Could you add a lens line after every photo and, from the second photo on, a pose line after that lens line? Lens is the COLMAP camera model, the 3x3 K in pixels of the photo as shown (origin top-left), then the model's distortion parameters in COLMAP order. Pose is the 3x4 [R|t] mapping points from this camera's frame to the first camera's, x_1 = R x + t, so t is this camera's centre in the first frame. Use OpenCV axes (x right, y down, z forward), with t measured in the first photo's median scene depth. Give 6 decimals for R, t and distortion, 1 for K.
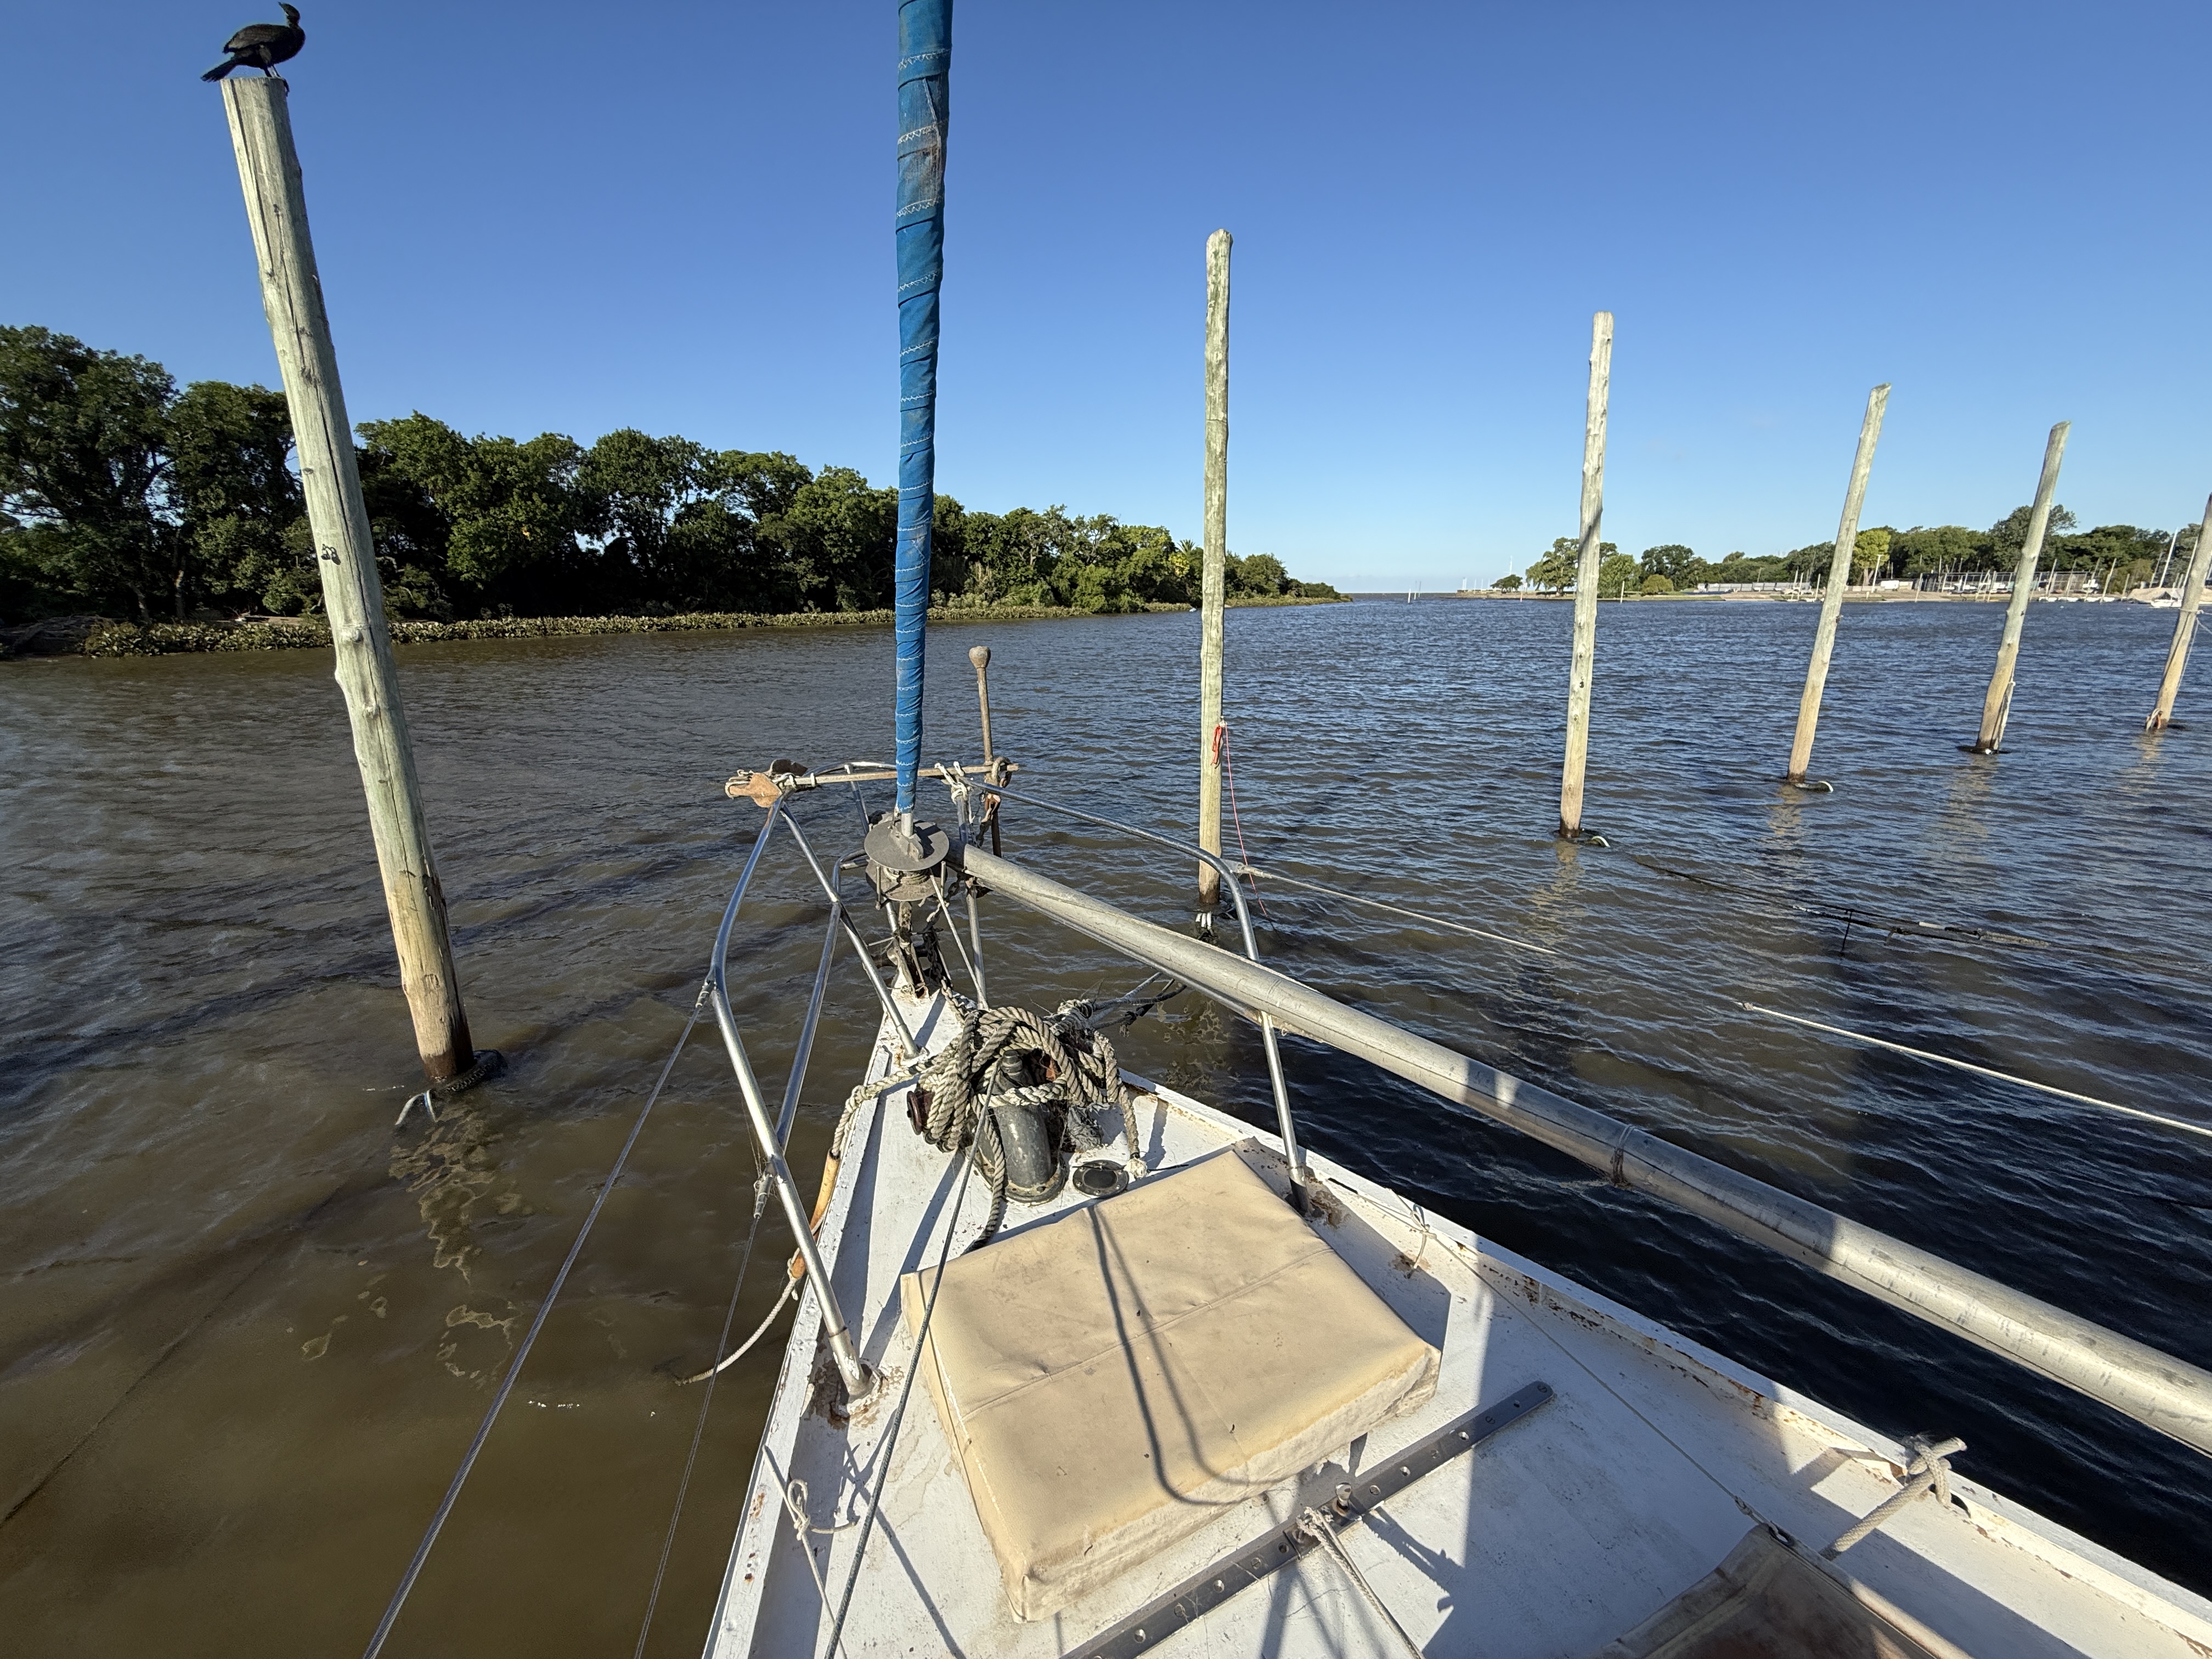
lens RADIAL K [[885.8, 0, 1103.4], [0, 885.8, 836.0], [0, 0, 1]] dist [-0.001401, 0.000230]
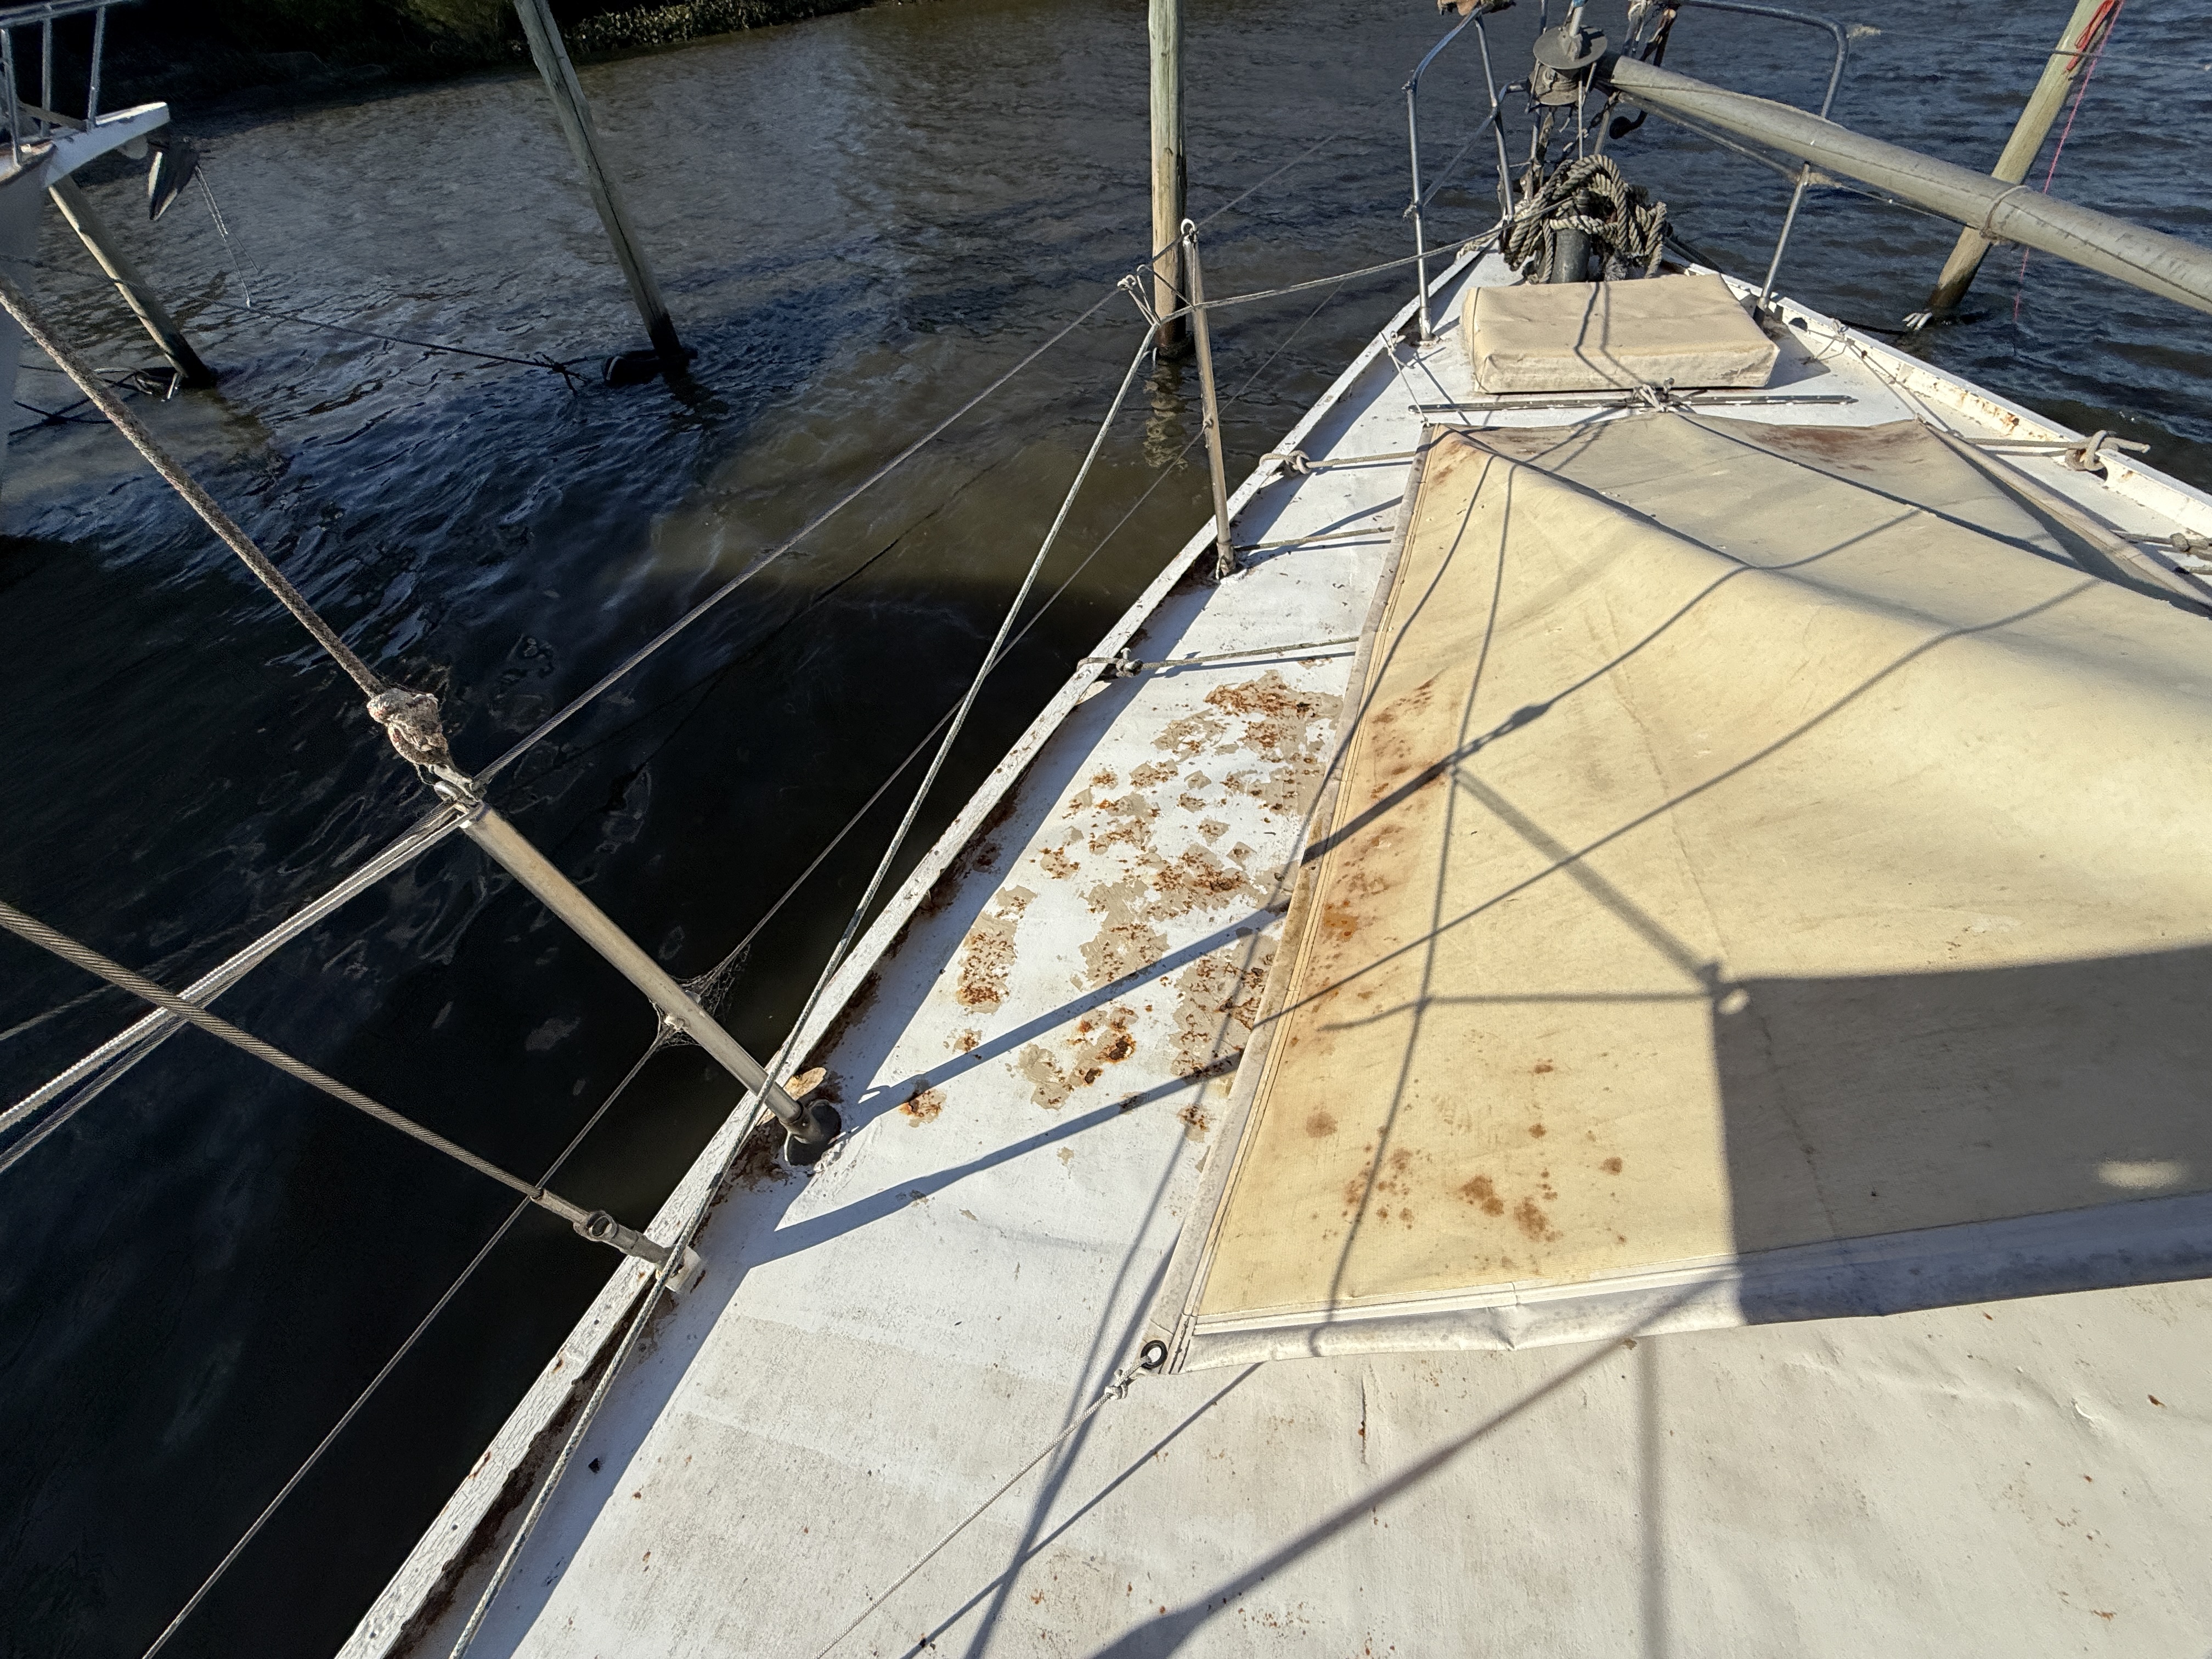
lens RADIAL K [[885.8, 0, 1103.4], [0, 885.8, 836.0], [0, 0, 1]] dist [-0.001401, 0.000230]
pose [[0.788910, 0.408467, -0.459103, 0.280697], [-0.100446, 0.822773, 0.559424, 0.292759], [0.606244, -0.395220, 0.690123, -0.672770]]
